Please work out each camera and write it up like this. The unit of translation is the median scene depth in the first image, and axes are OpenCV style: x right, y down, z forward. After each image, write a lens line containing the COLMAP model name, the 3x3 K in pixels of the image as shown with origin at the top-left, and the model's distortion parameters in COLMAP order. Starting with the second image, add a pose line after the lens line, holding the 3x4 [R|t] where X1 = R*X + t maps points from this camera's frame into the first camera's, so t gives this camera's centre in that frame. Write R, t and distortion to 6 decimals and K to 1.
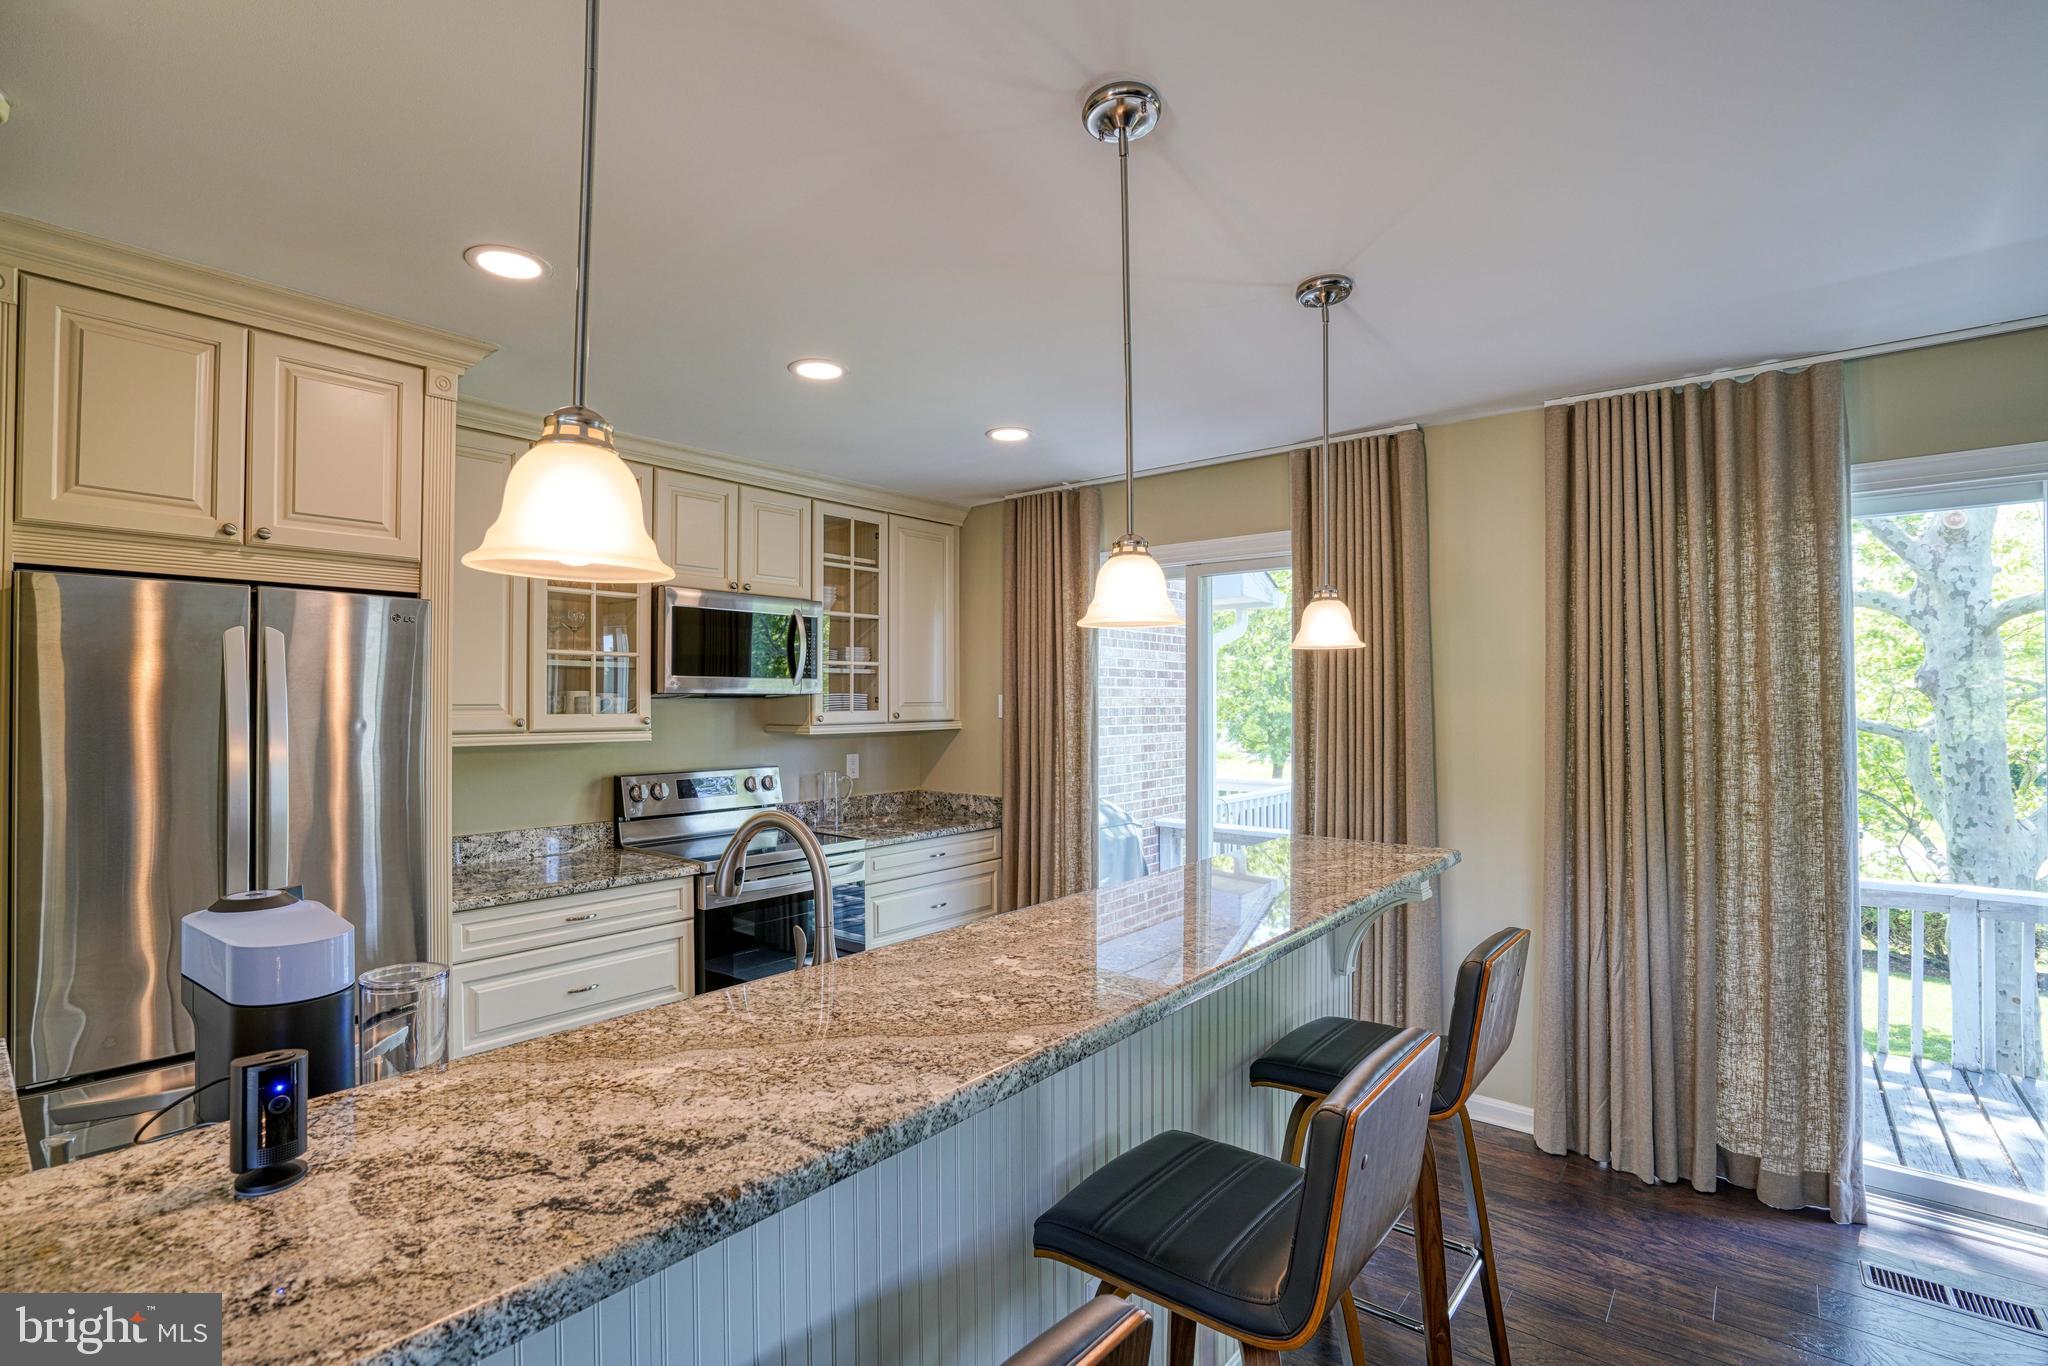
lens RADIAL K [[949.1, 0, 1016.4], [0, 949.1, 694.8], [0, 0, 1]] dist [-0.047720, 0.013674]
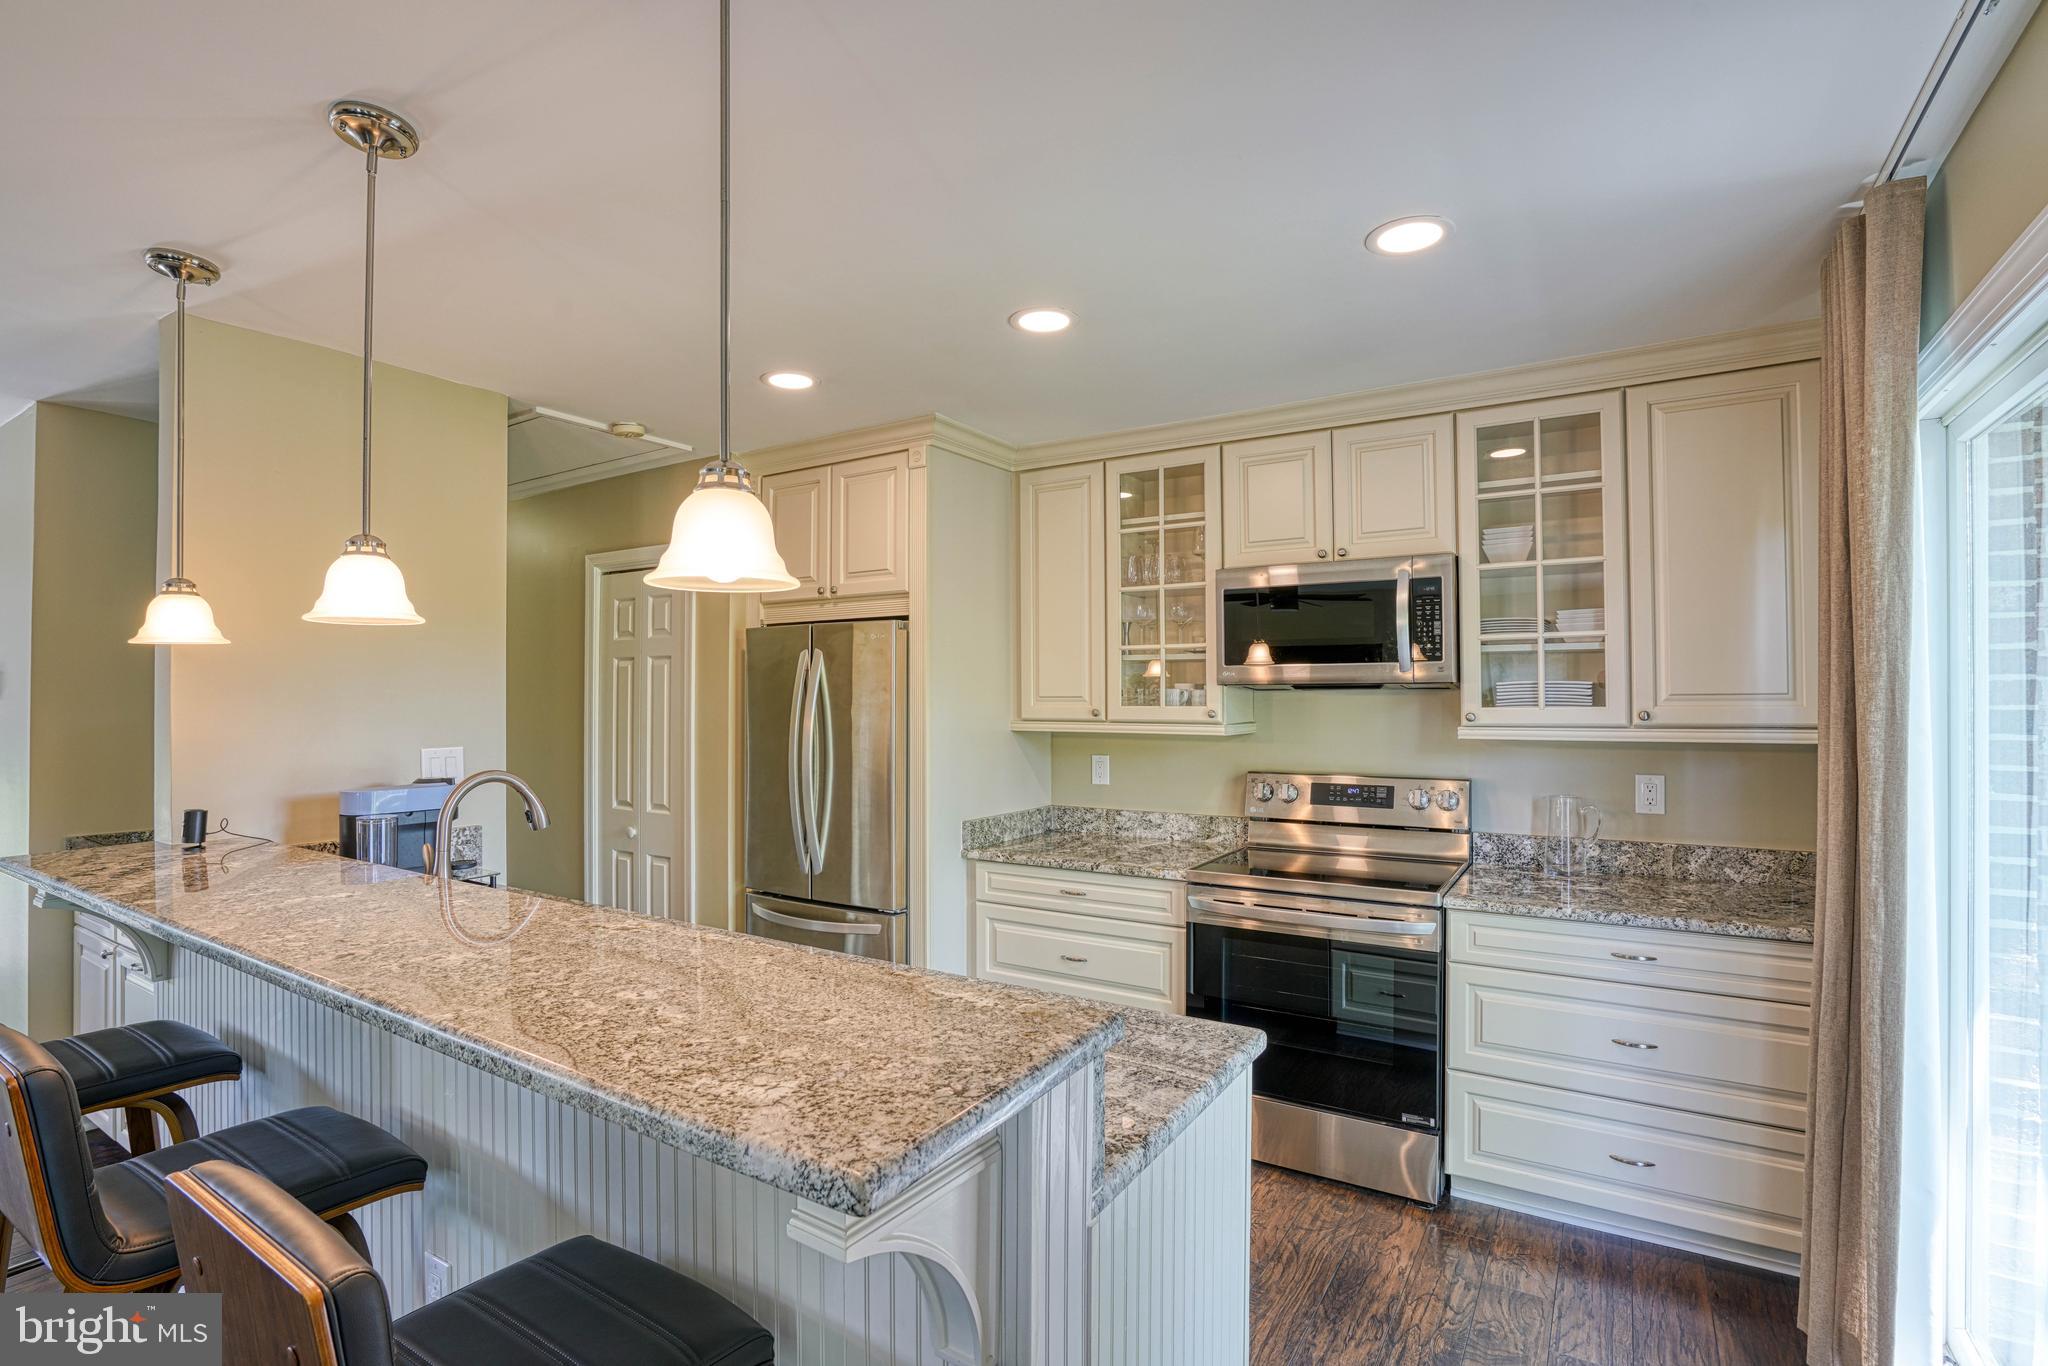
lens RADIAL K [[949.1, 0, 1068.0], [0, 949.1, 714.5], [0, 0, 1]] dist [-0.047720, 0.013674]
pose [[0.151077, 0.023533, -0.988242, 0.487203], [0.011943, 0.999600, 0.025630, 0.000901], [0.988450, -0.015675, 0.150736, 0.649597]]
